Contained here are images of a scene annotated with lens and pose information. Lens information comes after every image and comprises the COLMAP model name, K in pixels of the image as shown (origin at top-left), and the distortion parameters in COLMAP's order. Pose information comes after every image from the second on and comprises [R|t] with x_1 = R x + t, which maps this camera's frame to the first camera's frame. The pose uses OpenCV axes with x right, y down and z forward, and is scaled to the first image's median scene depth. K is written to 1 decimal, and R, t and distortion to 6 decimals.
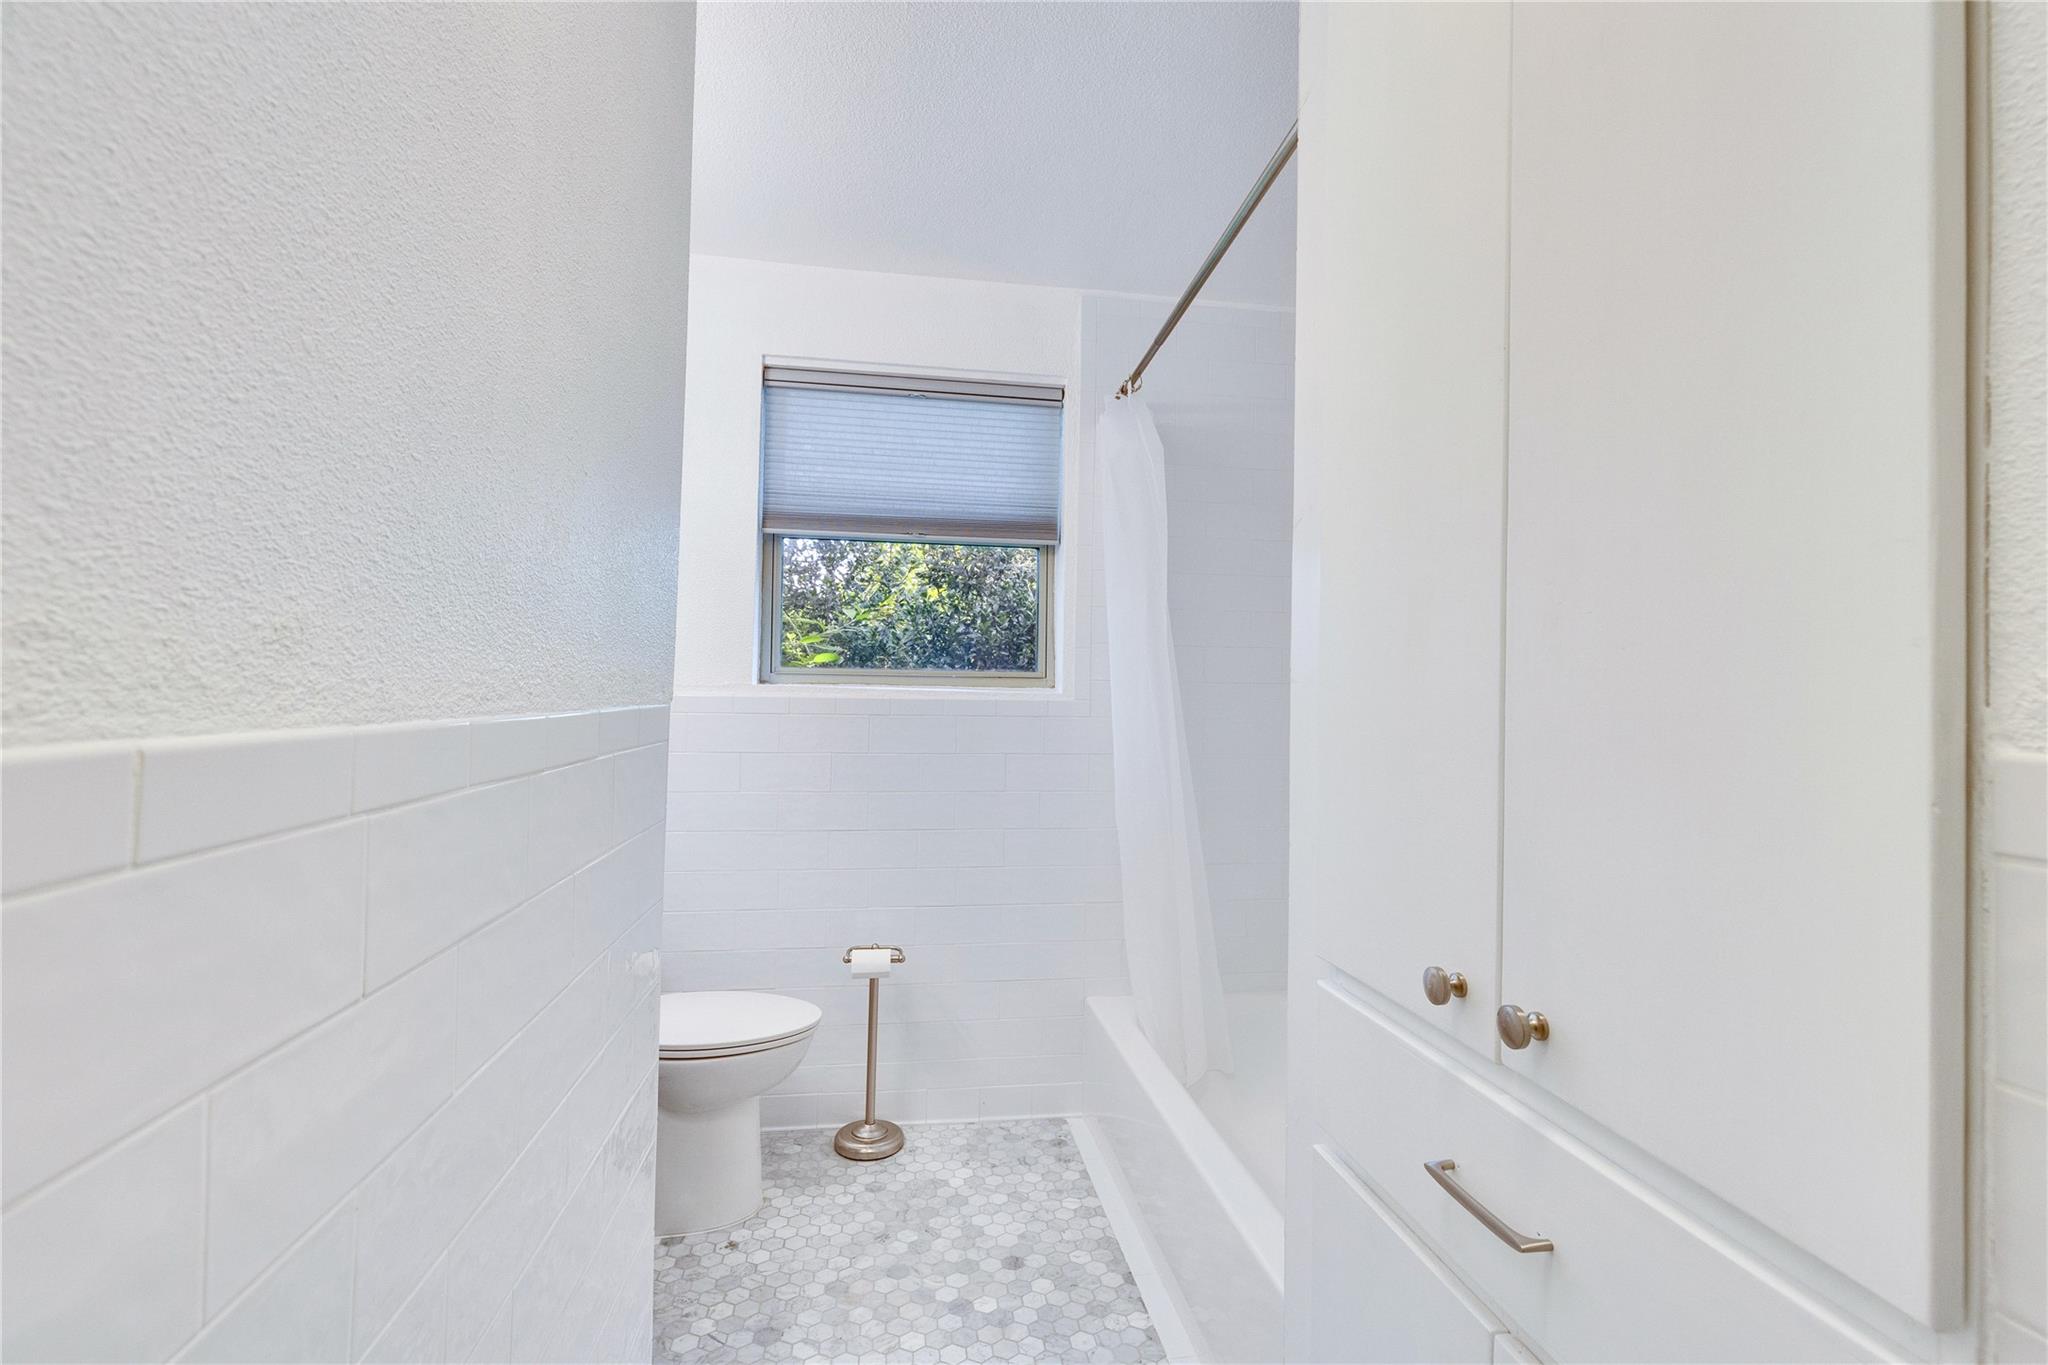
lens RADIAL K [[935.0, 0, 1024.1], [0, 935.0, 688.0], [0, 0, 1]] dist [-0.002602, -0.001060]
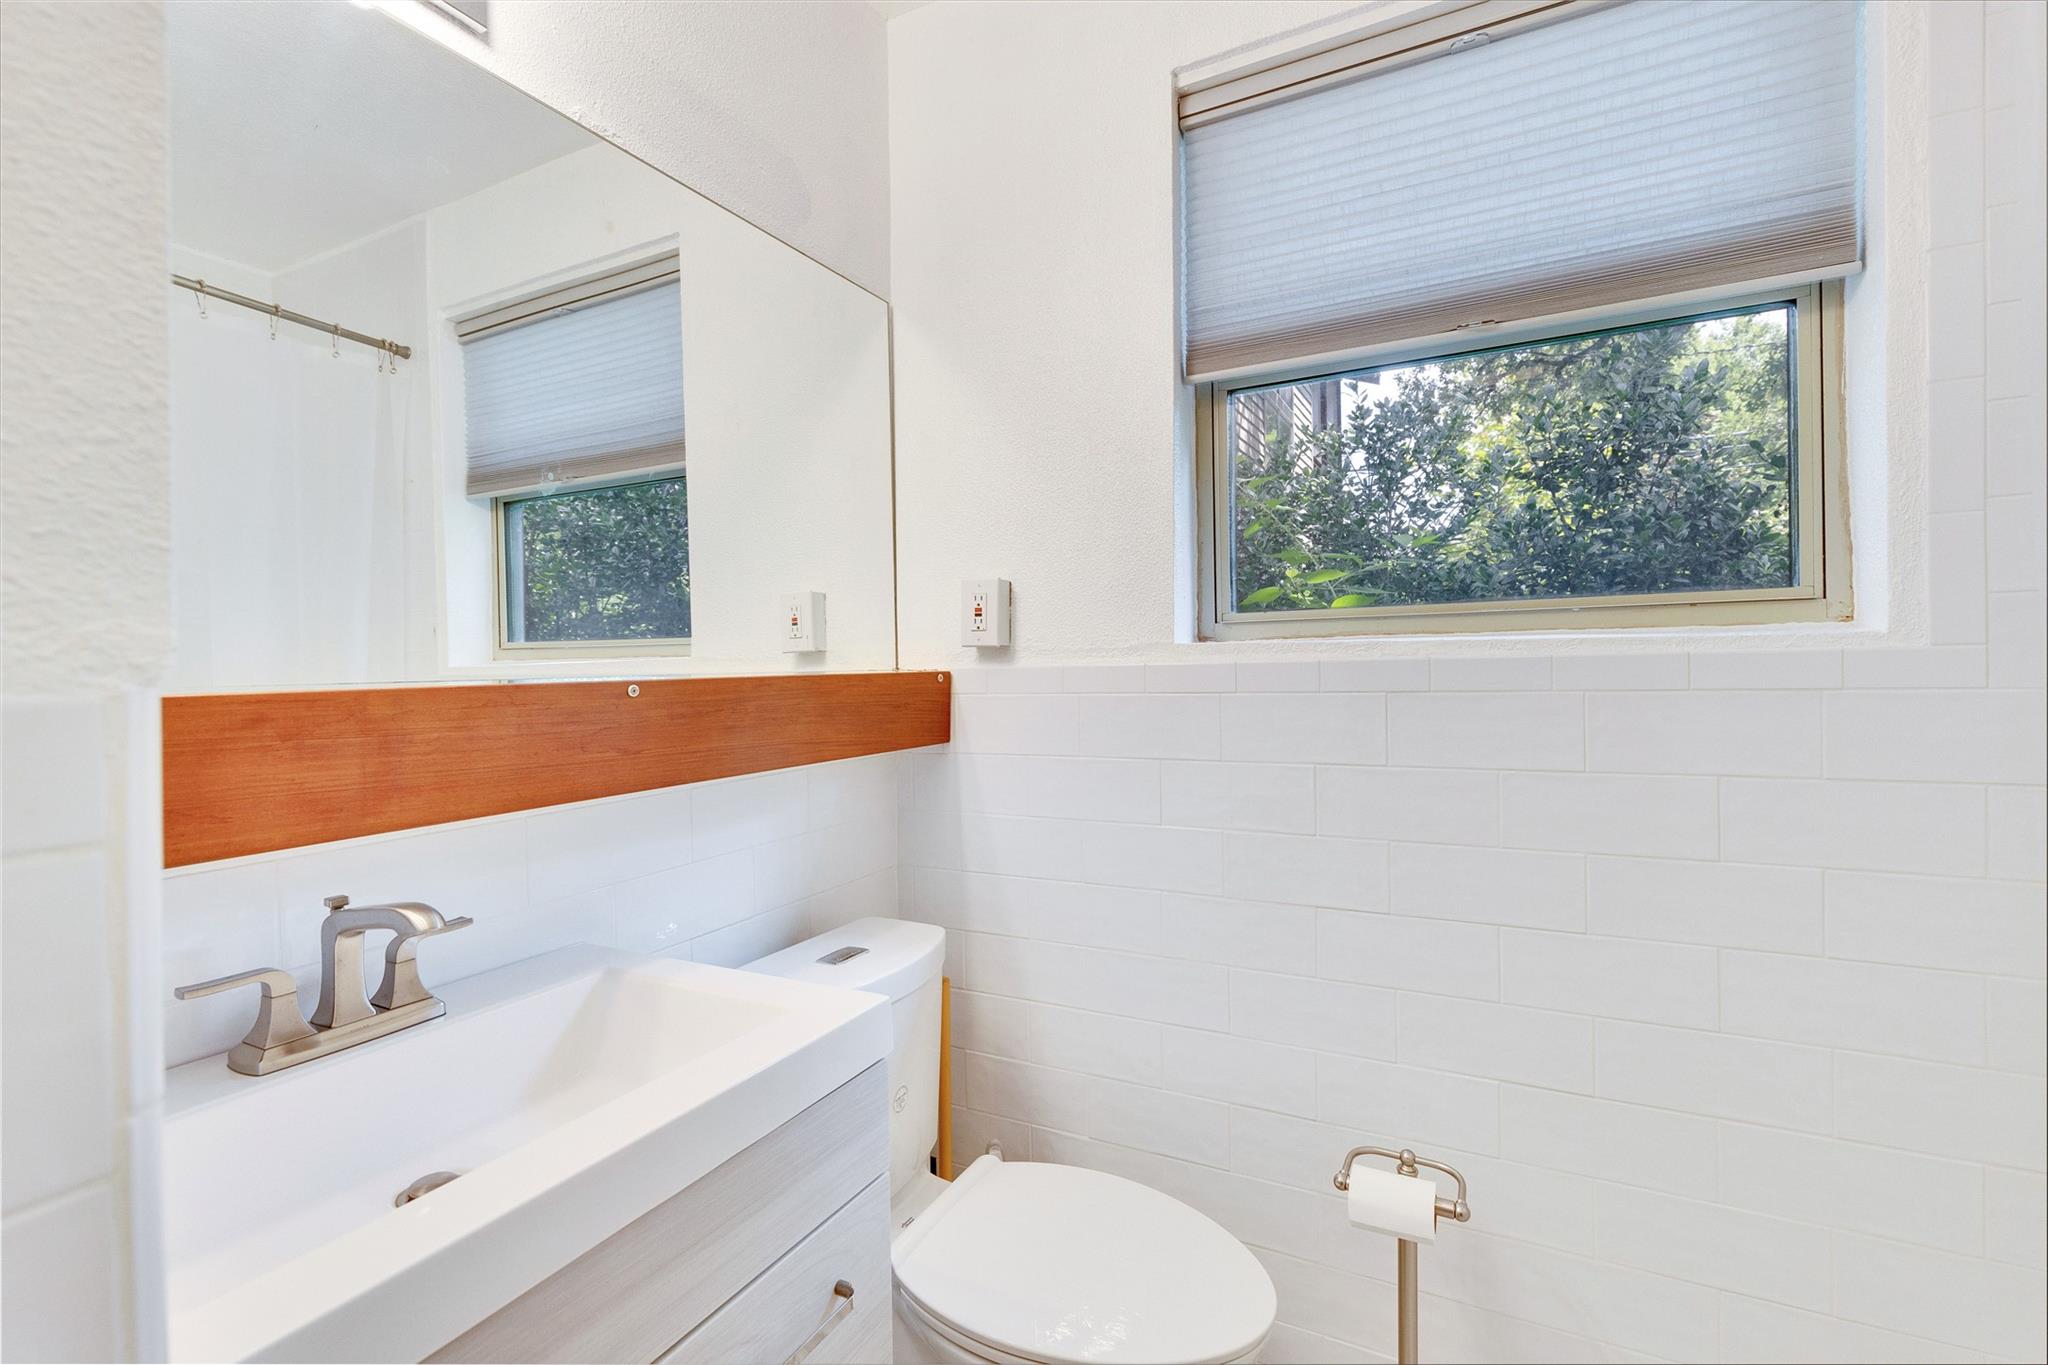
lens RADIAL K [[935.0, 0, 1015.1], [0, 935.0, 681.2], [0, 0, 1]] dist [-0.002602, -0.001060]
pose [[0.808071, -0.023706, -0.588608, -0.026322], [0.036371, 0.999291, 0.009687, 0.009702], [0.587961, -0.029236, 0.808361, 0.437362]]
